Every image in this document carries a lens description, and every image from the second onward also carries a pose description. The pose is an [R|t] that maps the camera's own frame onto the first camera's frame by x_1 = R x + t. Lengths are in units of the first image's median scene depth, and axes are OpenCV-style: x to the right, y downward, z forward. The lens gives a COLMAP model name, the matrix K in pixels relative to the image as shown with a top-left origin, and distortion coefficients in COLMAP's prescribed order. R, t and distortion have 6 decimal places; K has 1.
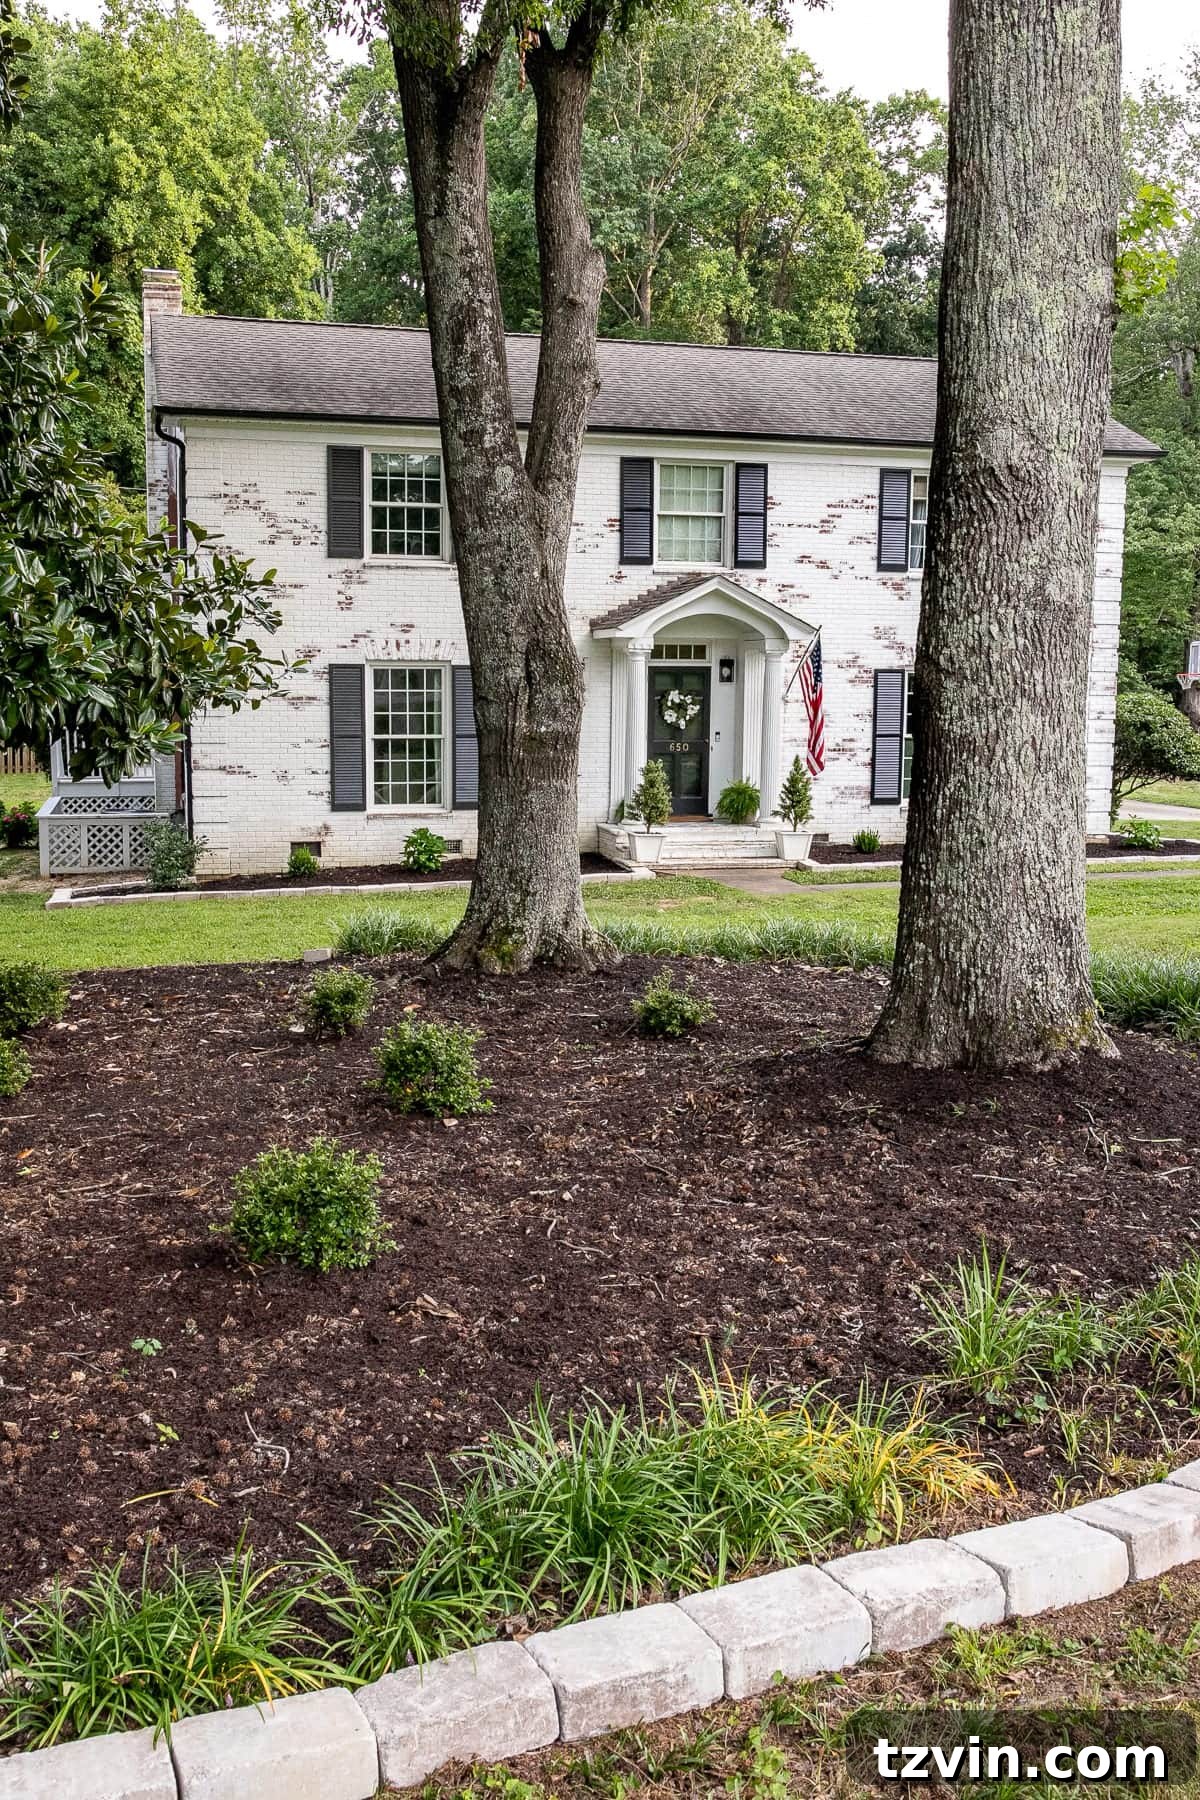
lens RADIAL K [[1851.1, 0, 600.0], [0, 1851.1, 900.0], [0, 0, 1]] dist [-0.007327, -0.002248]
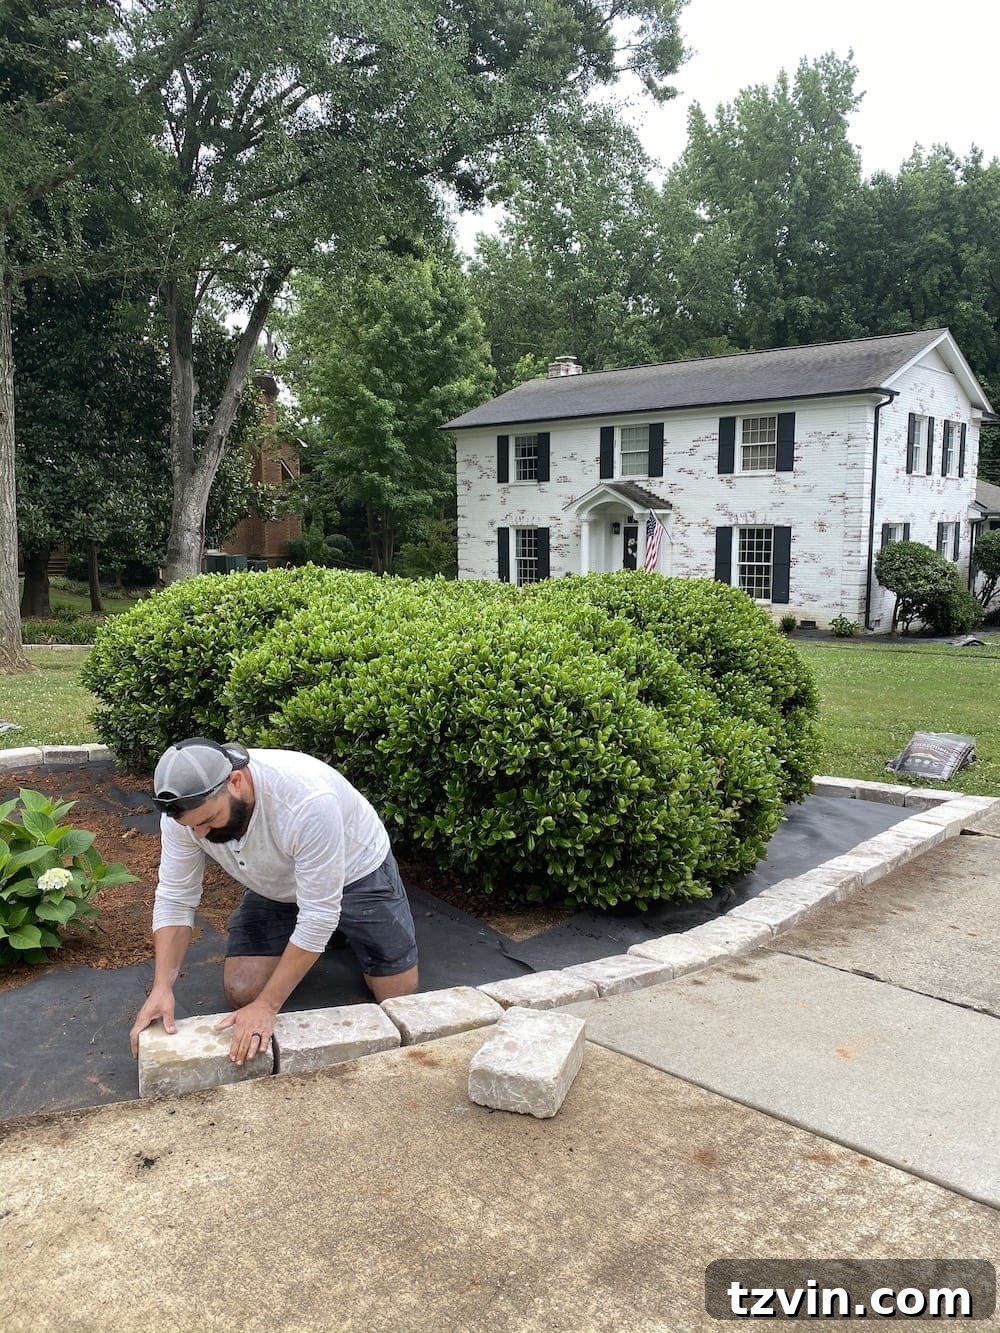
lens RADIAL K [[1025.9, 0, 500.4], [0, 1025.9, 646.6], [0, 0, 1]] dist [0.043081, -0.010955]
pose [[0.535524, 0.087724, -0.839951, 0.926249], [-0.098670, 0.994278, 0.040933, -0.027109], [0.838736, 0.060958, 0.541116, 0.276386]]
